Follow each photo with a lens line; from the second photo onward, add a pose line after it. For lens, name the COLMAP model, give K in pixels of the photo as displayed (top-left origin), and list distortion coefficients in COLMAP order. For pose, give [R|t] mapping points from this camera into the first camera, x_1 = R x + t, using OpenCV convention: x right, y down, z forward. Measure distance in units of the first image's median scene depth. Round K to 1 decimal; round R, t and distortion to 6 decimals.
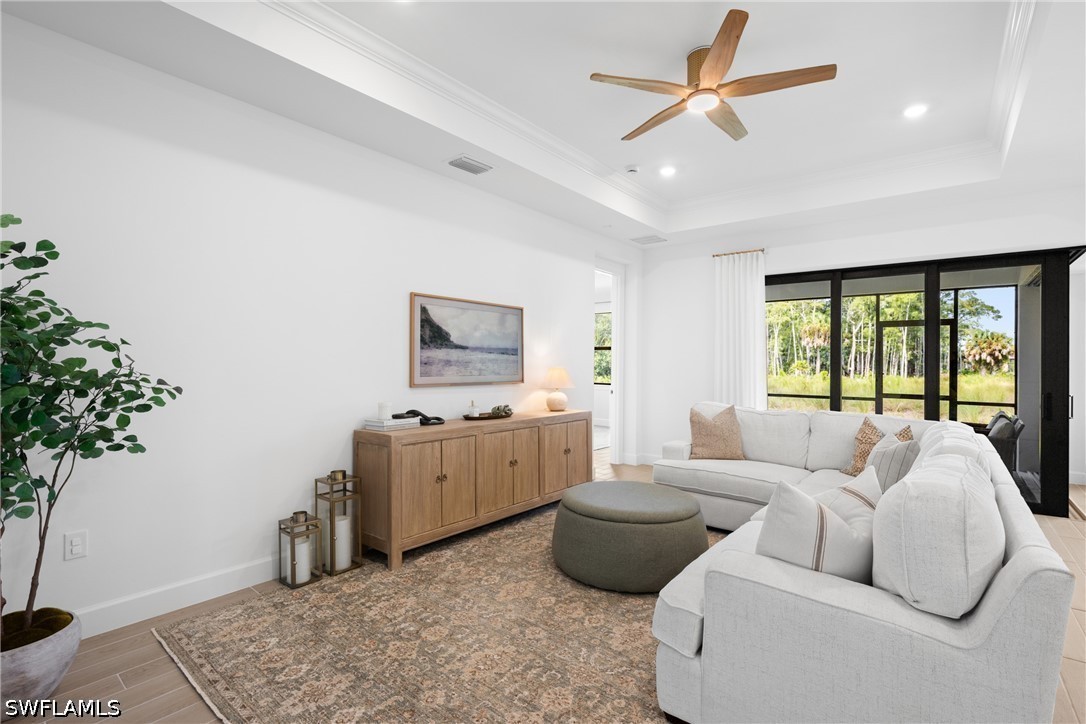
lens RADIAL K [[497.4, 0, 541.5], [0, 497.4, 360.8], [0, 0, 1]] dist [-0.017169, 0.000556]
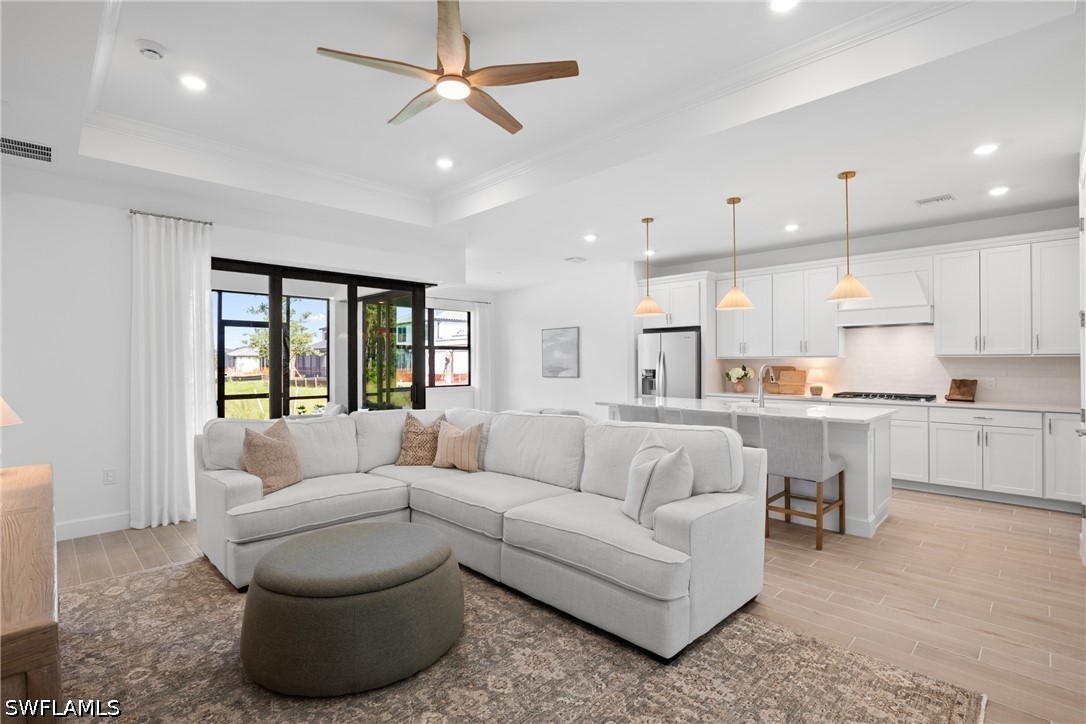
lens RADIAL K [[518.8, 0, 548.9], [0, 518.8, 363.6], [0, 0, 1]] dist [-0.003777, -0.000405]
pose [[0.089614, -0.010432, 0.995922, -0.339454], [0.001827, 0.999945, 0.010310, -0.006119], [-0.995975, 0.000895, 0.089628, 0.390185]]
